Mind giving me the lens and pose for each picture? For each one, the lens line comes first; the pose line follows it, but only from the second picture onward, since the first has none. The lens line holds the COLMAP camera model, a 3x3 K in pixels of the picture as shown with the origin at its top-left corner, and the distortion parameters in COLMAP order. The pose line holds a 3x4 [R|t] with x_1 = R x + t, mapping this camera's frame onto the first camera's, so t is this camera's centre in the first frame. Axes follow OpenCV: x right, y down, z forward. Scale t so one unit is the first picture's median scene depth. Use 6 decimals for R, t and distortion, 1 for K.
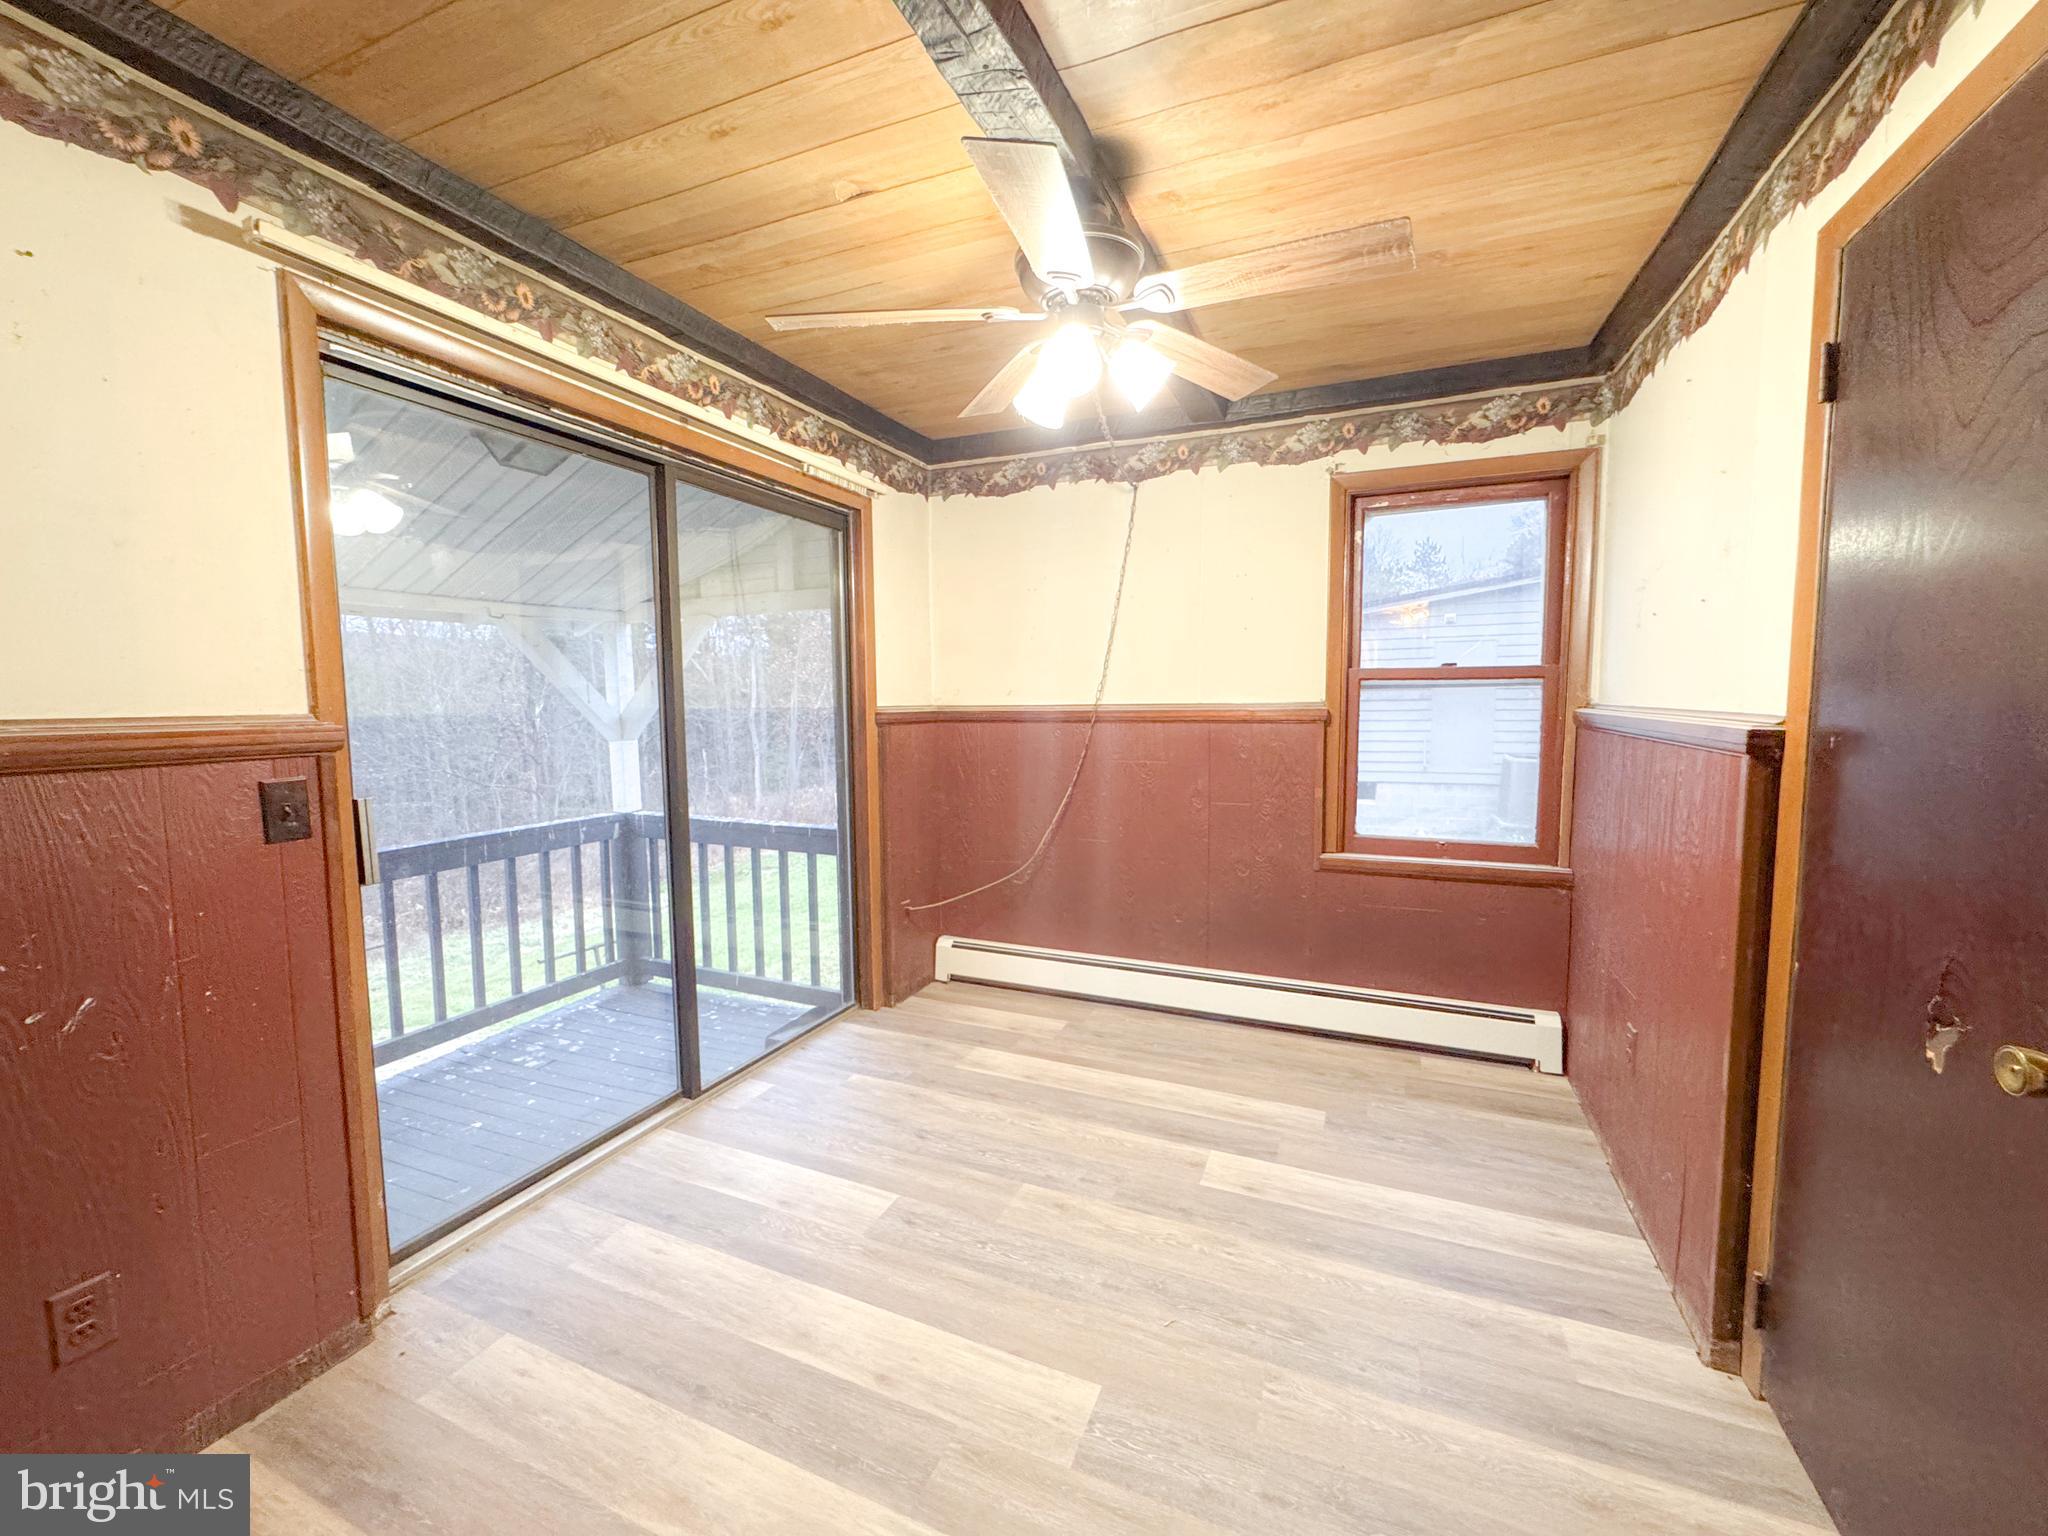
lens RADIAL K [[817.0, 0, 1029.6], [0, 817.0, 770.9], [0, 0, 1]] dist [-0.003205, 0.000138]
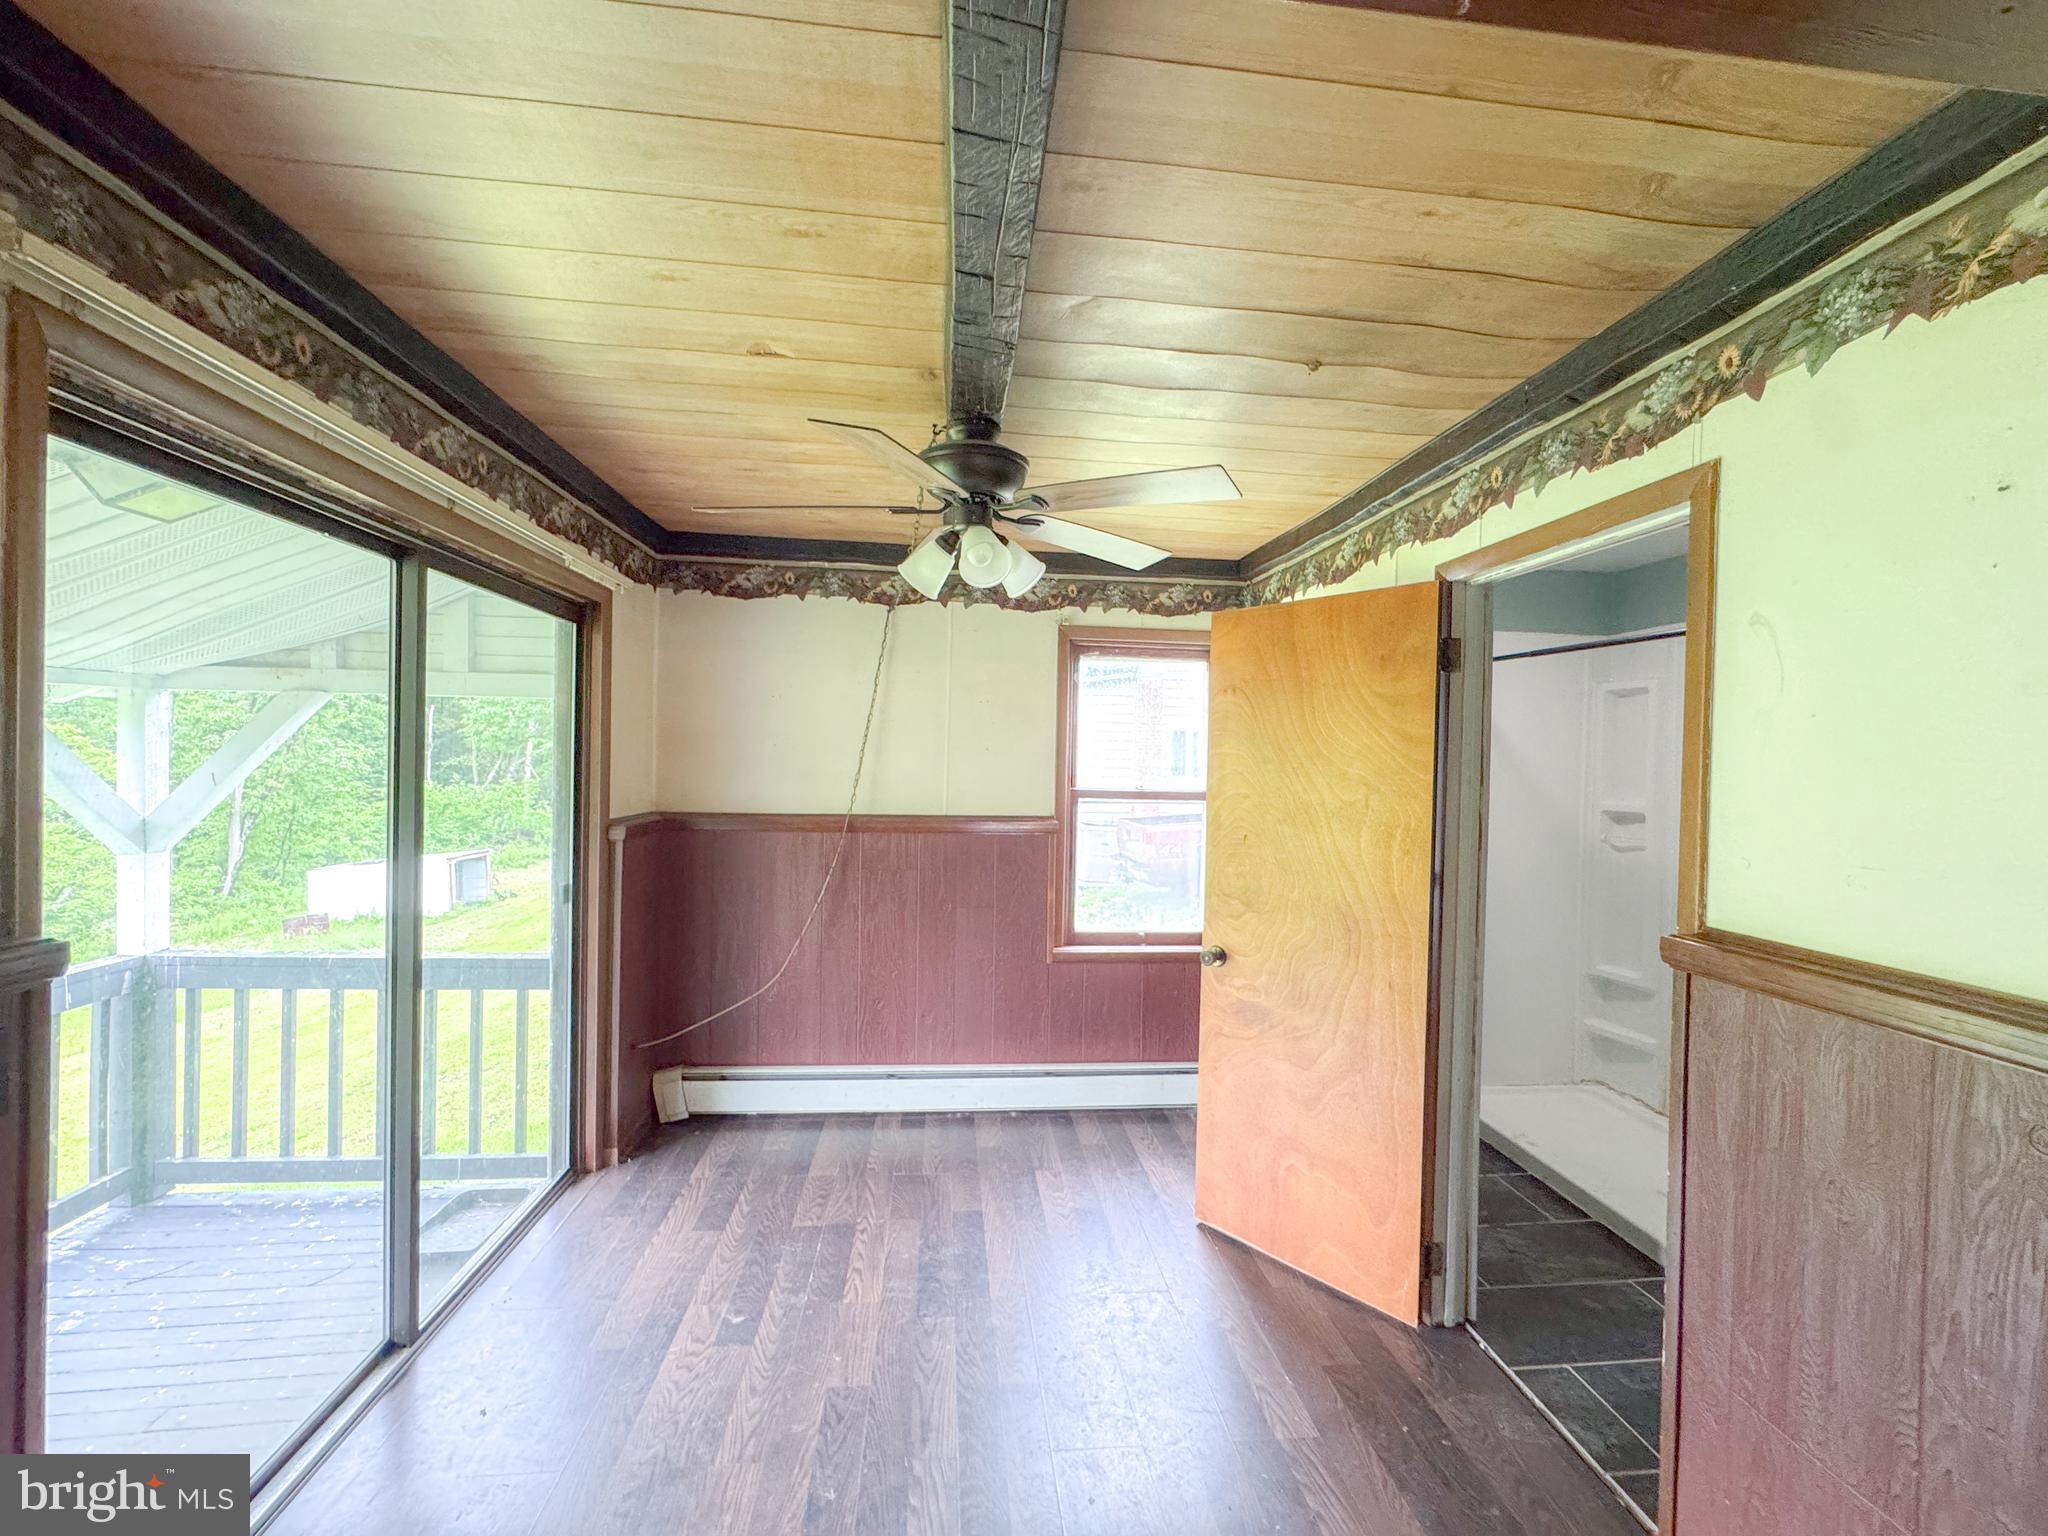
lens RADIAL K [[817.0, 0, 1035.3], [0, 817.0, 763.0], [0, 0, 1]] dist [-0.003205, 0.000138]
pose [[0.874434, 0.026258, 0.484433, -0.295221], [0.015435, 0.996523, -0.081877, -0.083464], [-0.484898, 0.079074, 0.870989, -0.003386]]
